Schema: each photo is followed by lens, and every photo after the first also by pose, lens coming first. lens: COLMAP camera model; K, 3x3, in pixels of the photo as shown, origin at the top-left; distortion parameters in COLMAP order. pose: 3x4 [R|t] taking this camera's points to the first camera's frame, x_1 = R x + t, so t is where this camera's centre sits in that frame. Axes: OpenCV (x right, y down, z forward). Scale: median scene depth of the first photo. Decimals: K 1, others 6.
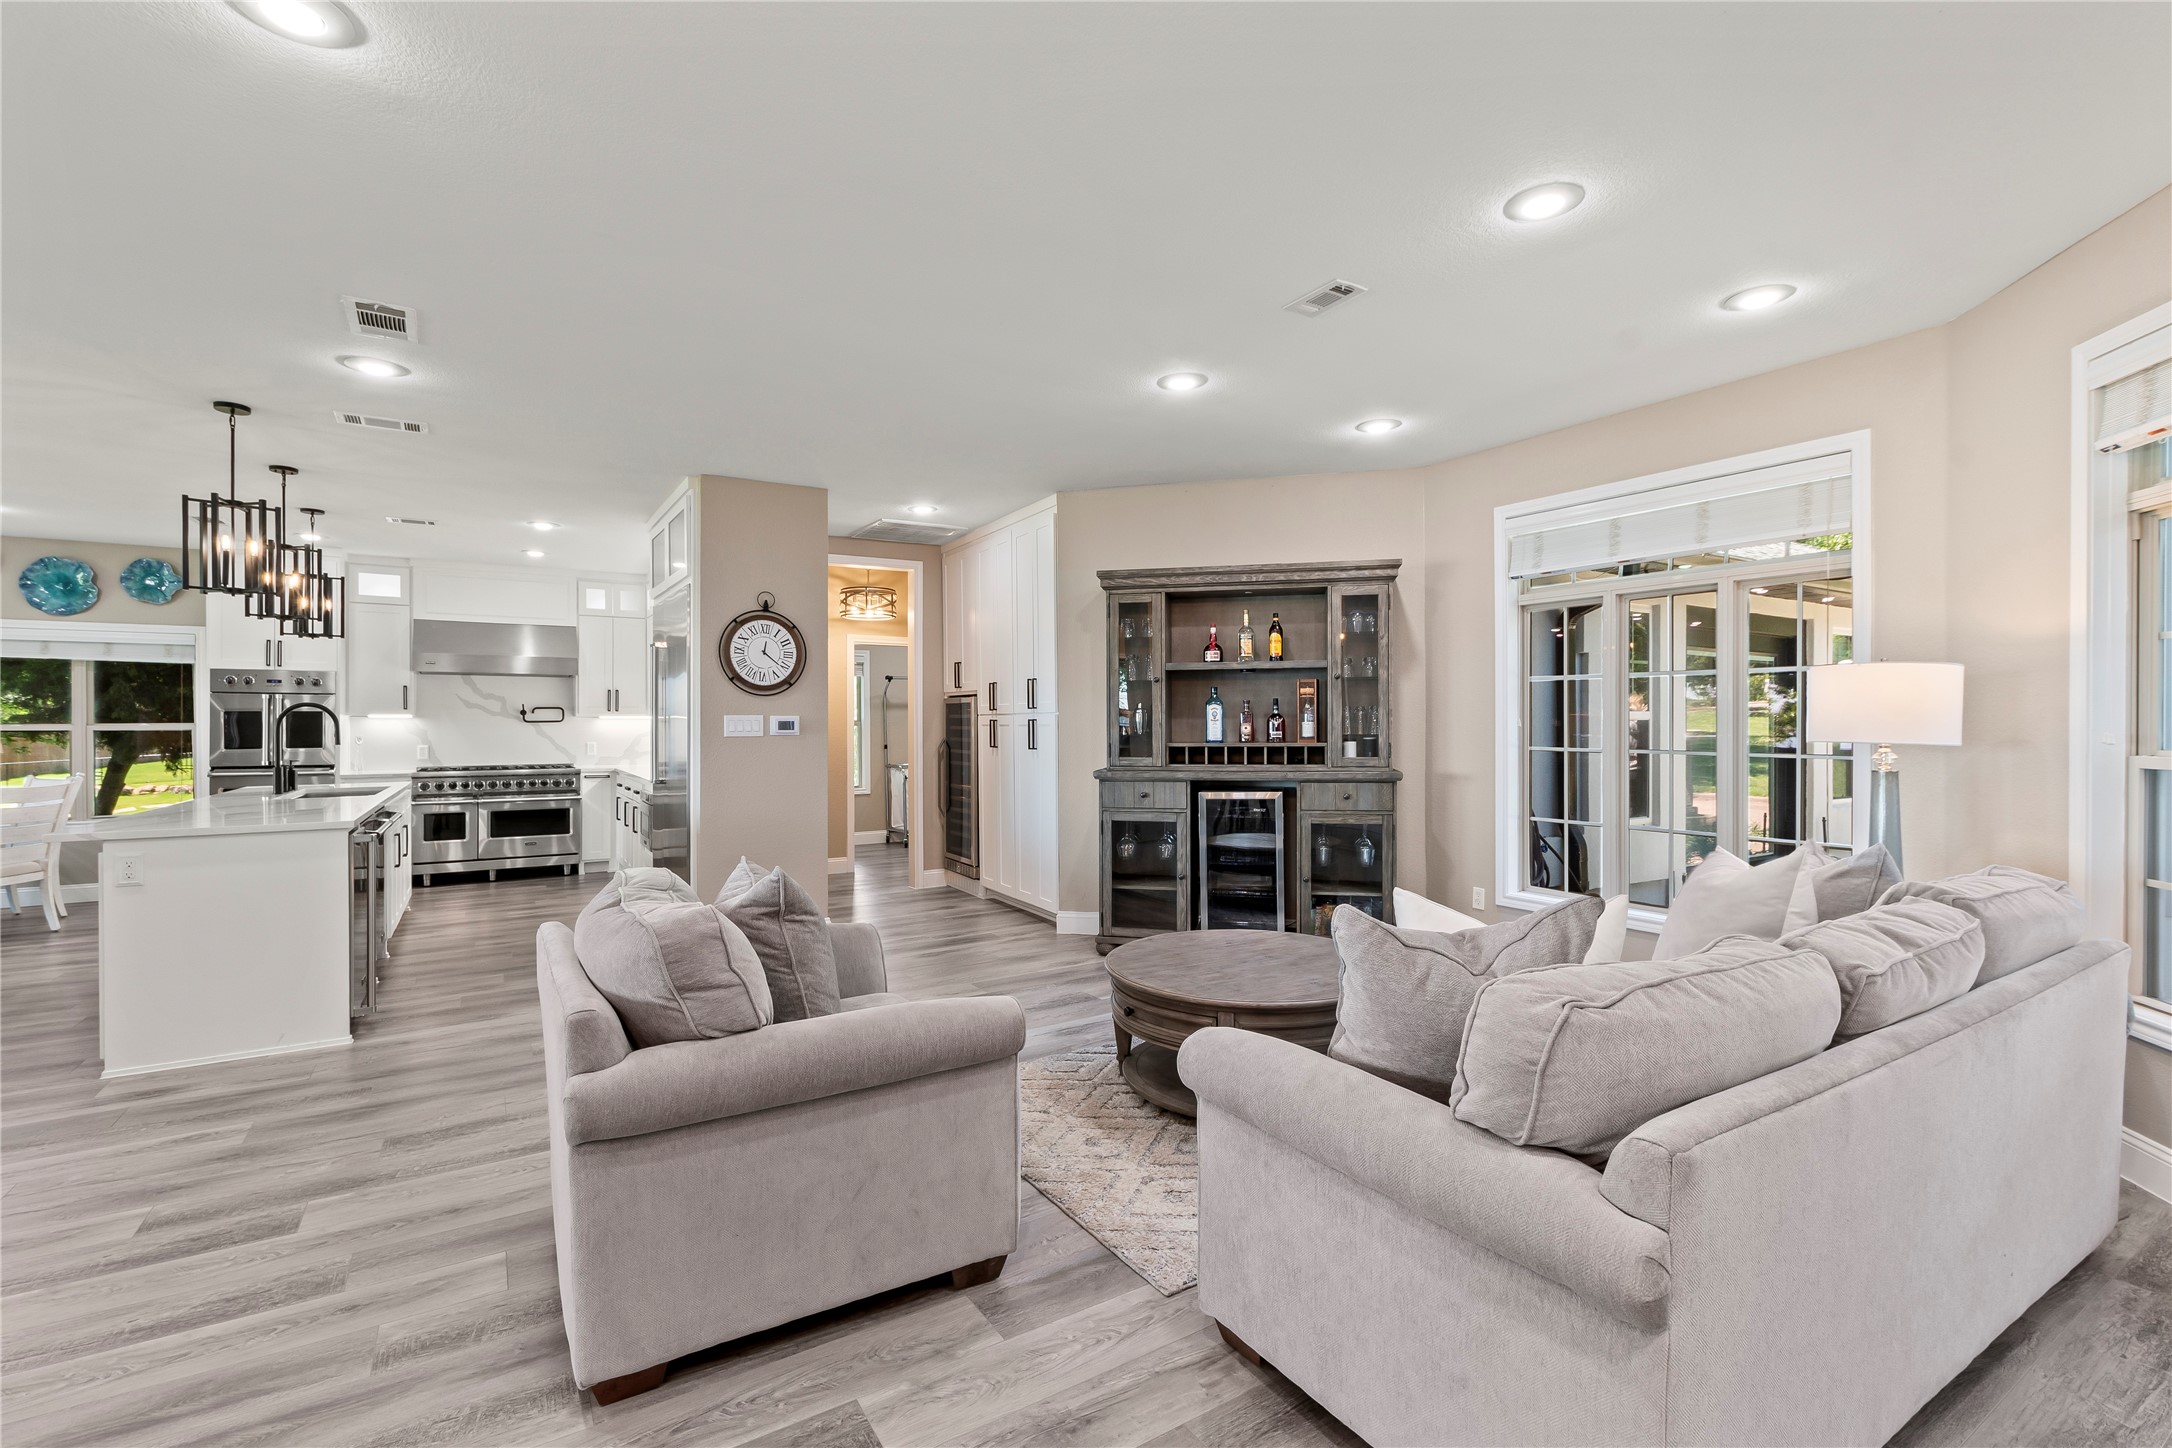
lens RADIAL K [[953.6, 0, 1075.6], [0, 953.6, 720.4], [0, 0, 1]] dist [0.010282, -0.002448]
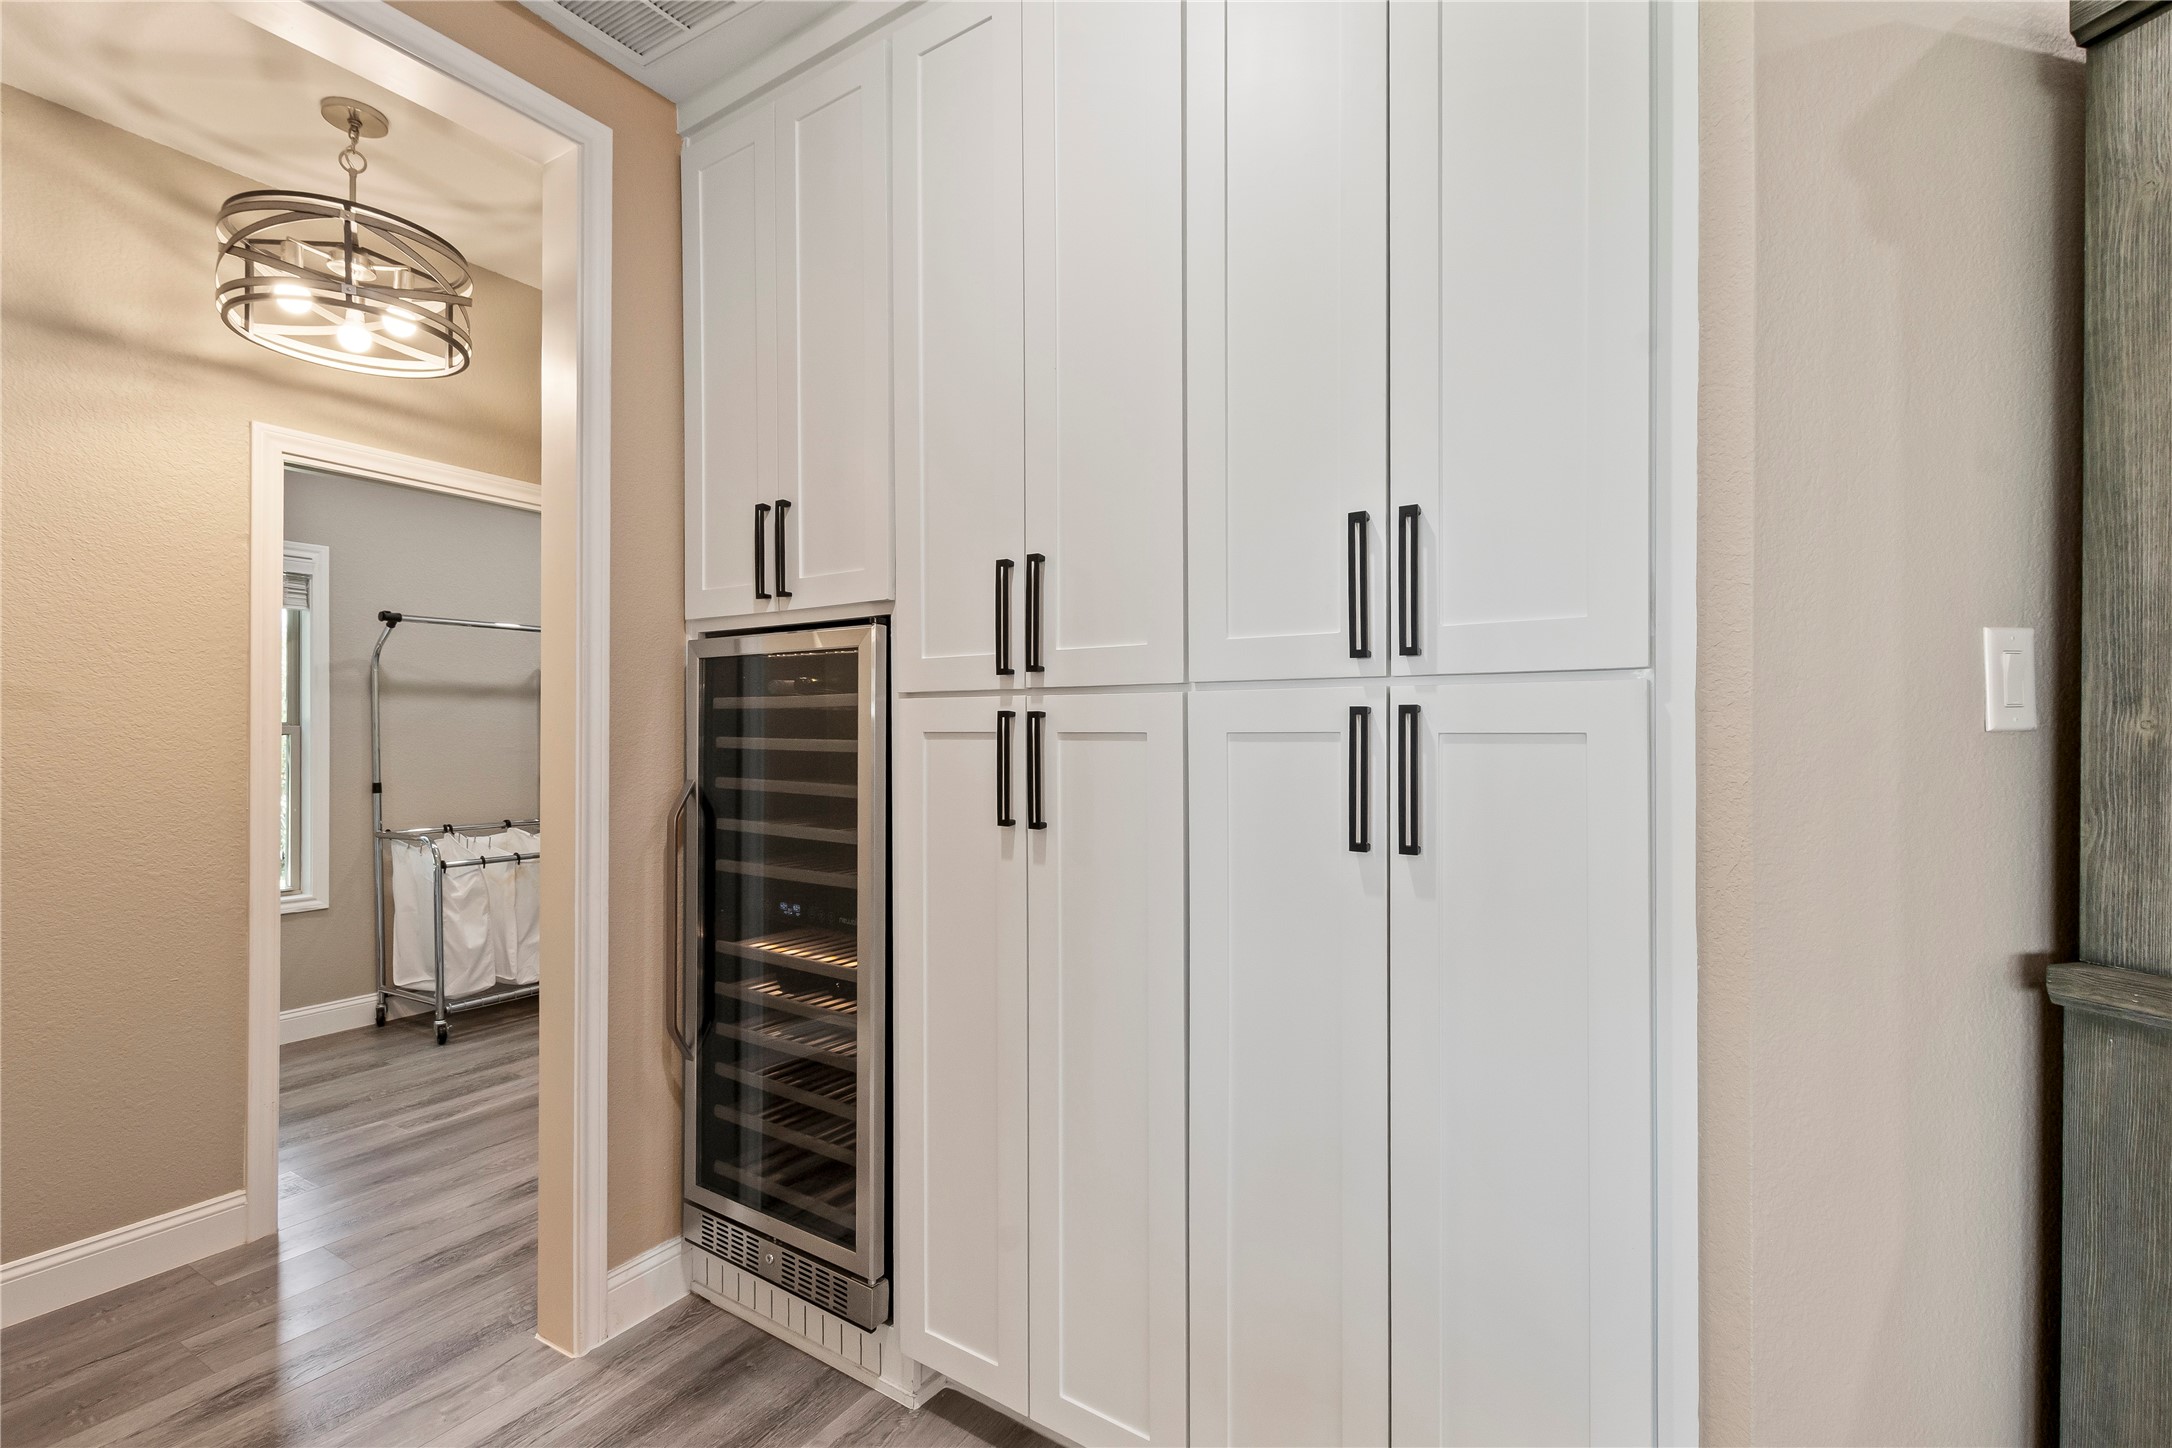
lens RADIAL K [[953.6, 0, 1073.0], [0, 953.6, 724.9], [0, 0, 1]] dist [0.010282, -0.002448]
pose [[0.892833, 0.006441, 0.450343, -0.170881], [-0.003684, 0.999969, -0.007000, 0.003773], [-0.450374, 0.004591, 0.892828, 0.725482]]
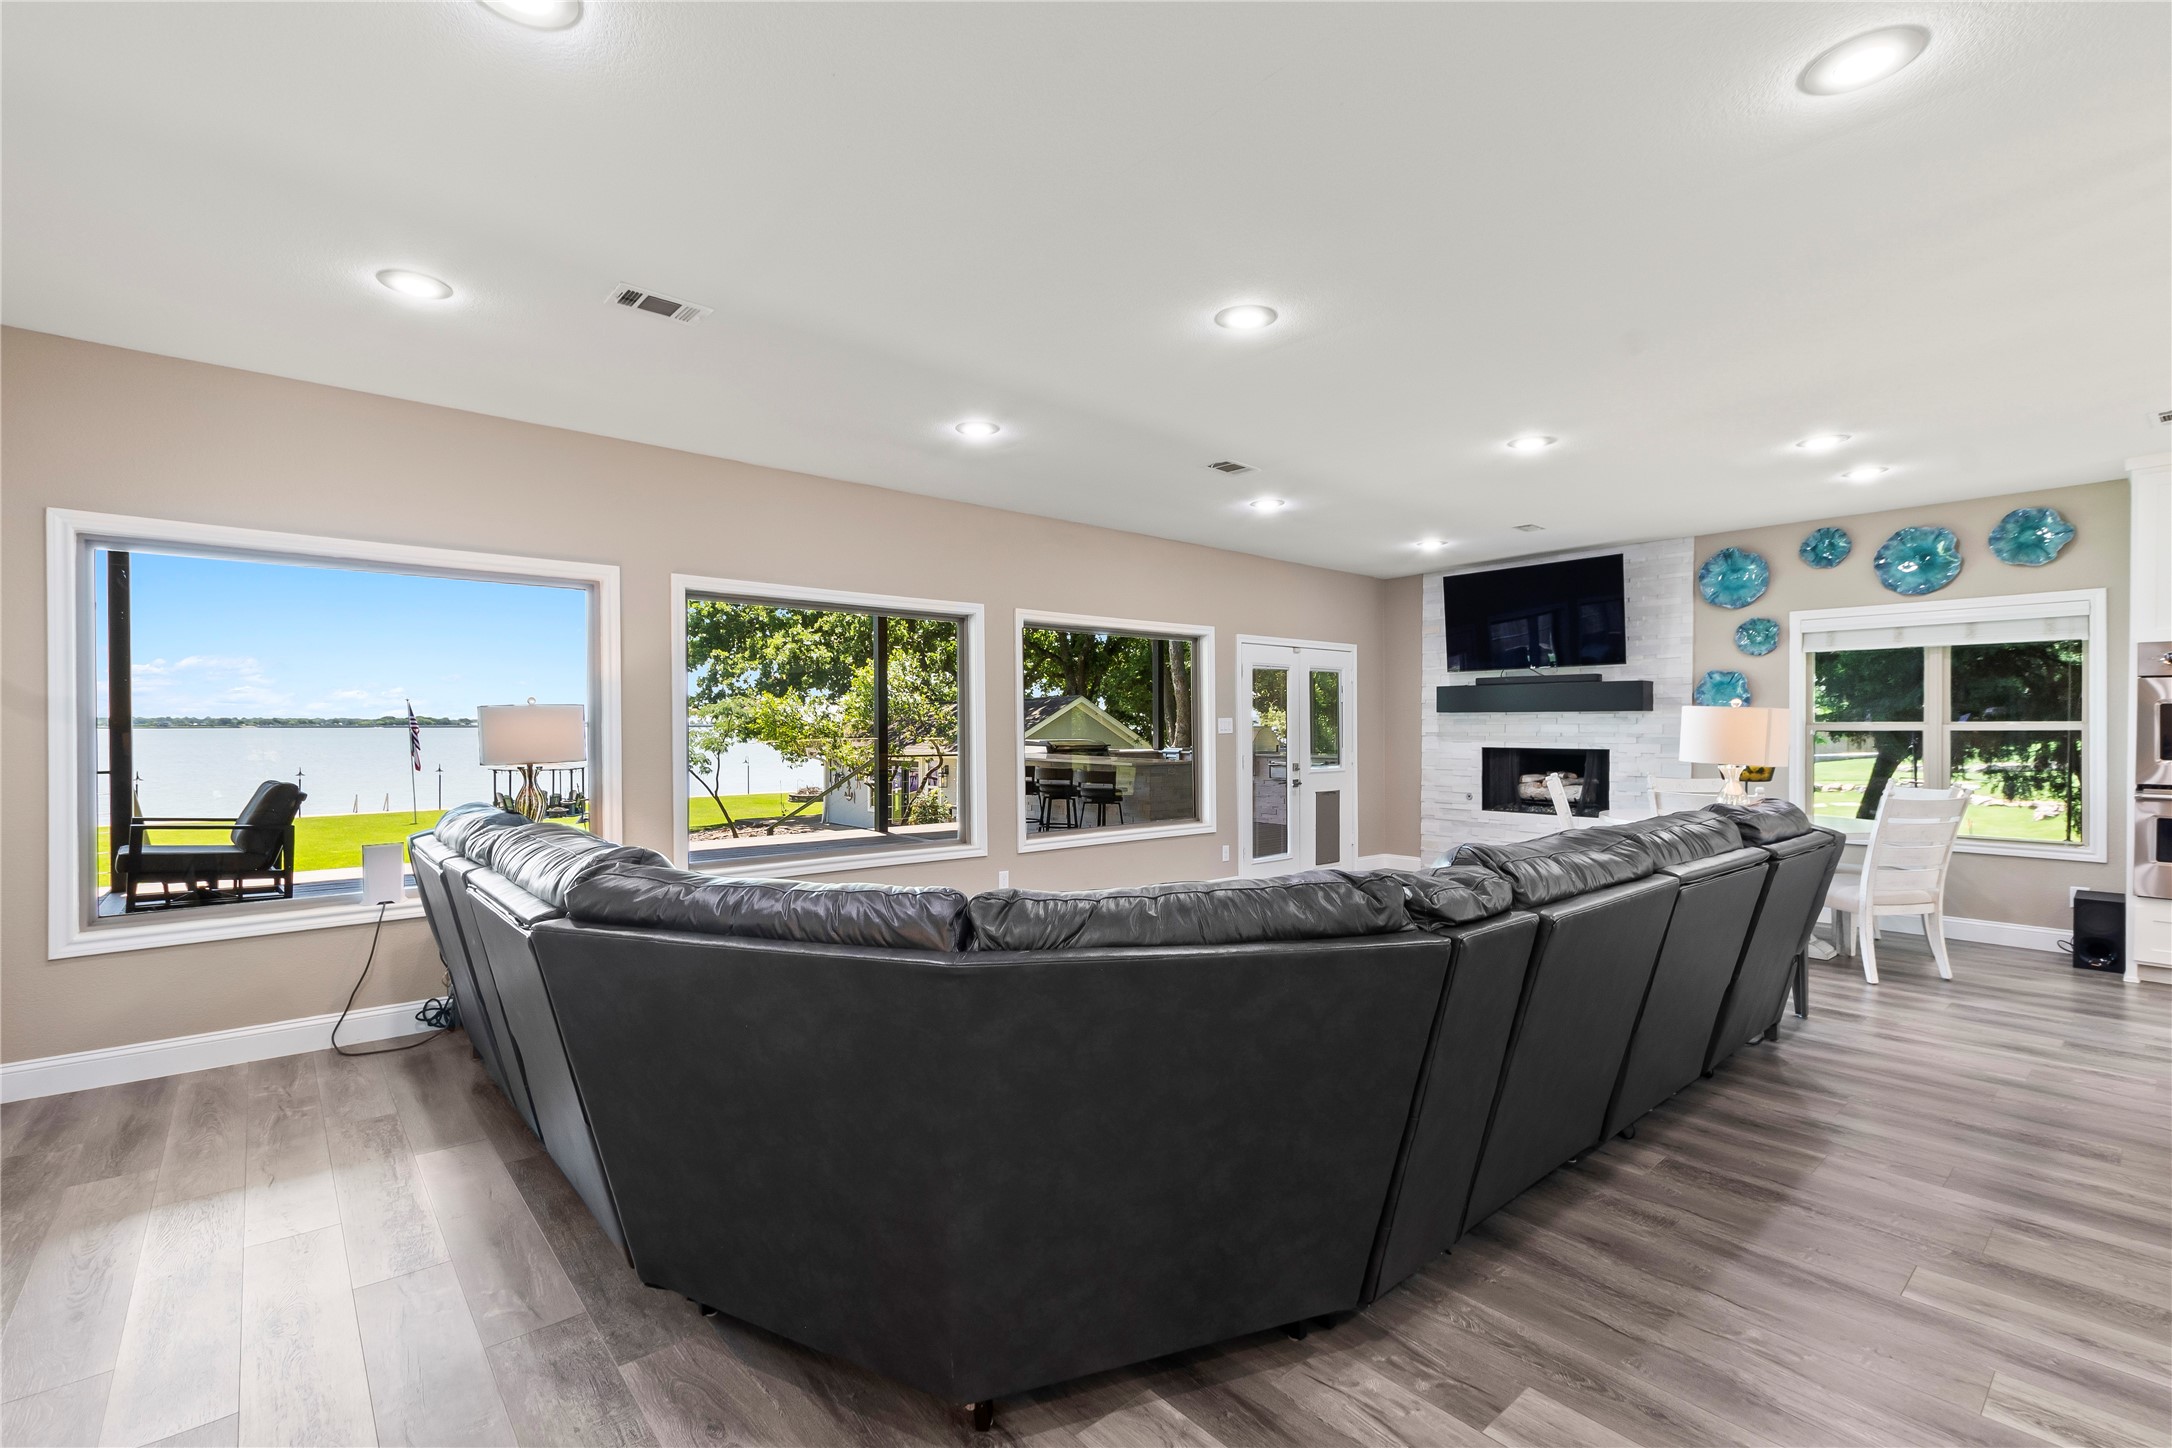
lens RADIAL K [[953.6, 0, 1056.6], [0, 953.6, 738.2], [0, 0, 1]] dist [0.010282, -0.002448]
pose [[0.128846, 0.016929, -0.991520, -0.304101], [-0.000797, 0.999856, 0.016968, 0.004028], [0.991664, -0.001396, 0.128841, 0.130641]]
